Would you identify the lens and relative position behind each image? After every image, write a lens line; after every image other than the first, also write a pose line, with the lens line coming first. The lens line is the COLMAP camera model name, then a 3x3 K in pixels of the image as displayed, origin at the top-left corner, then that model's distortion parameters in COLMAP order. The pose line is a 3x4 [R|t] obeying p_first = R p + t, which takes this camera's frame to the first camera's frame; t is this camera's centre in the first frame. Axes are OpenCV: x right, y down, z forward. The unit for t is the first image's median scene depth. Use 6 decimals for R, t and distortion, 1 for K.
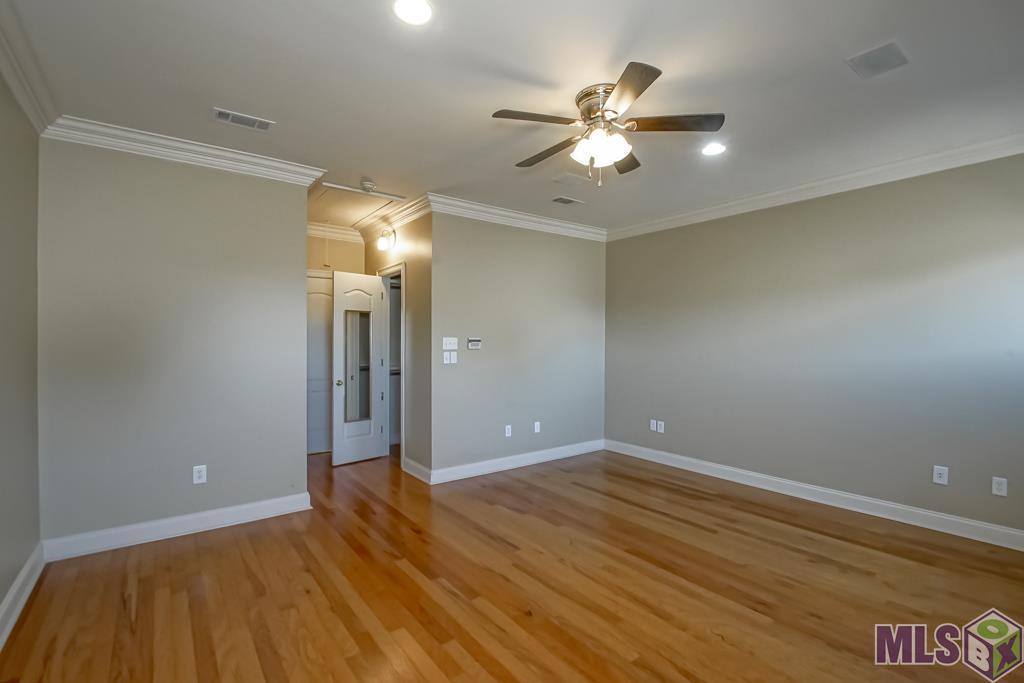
lens RADIAL K [[467.4, 0, 510.8], [0, 467.4, 341.9], [0, 0, 1]] dist [-0.001950, 0.001505]
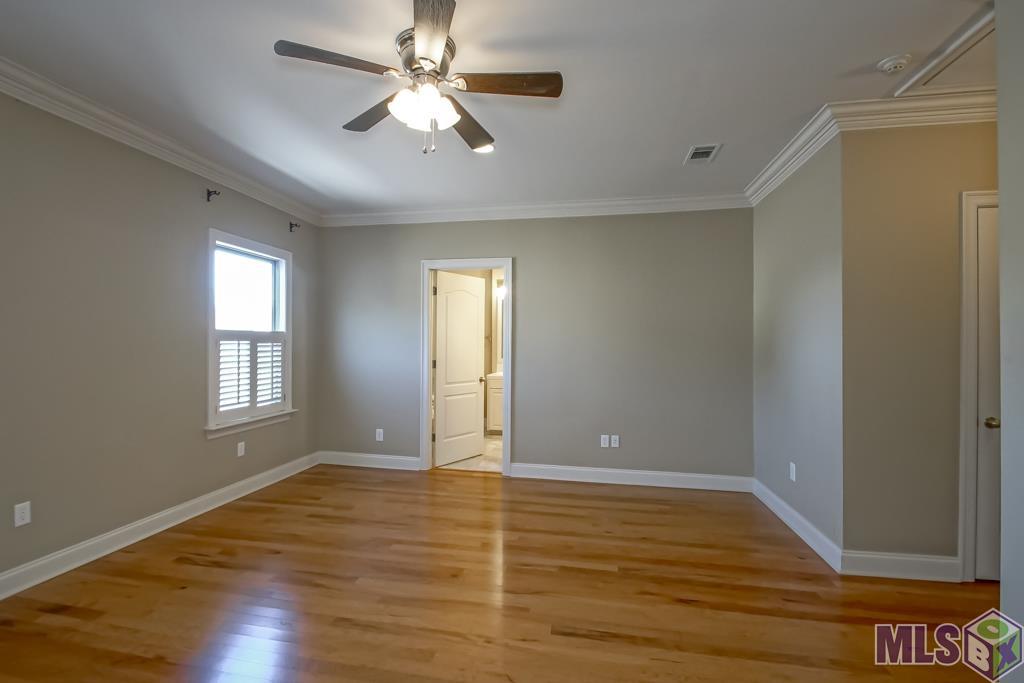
lens RADIAL K [[467.4, 0, 511.1], [0, 467.4, 344.0], [0, 0, 1]] dist [-0.001950, 0.001505]
pose [[-0.740715, -0.011054, -0.671728, 0.654978], [-0.009281, 0.999938, -0.006221, 0.013889], [0.671755, 0.001626, -0.740771, 1.774450]]
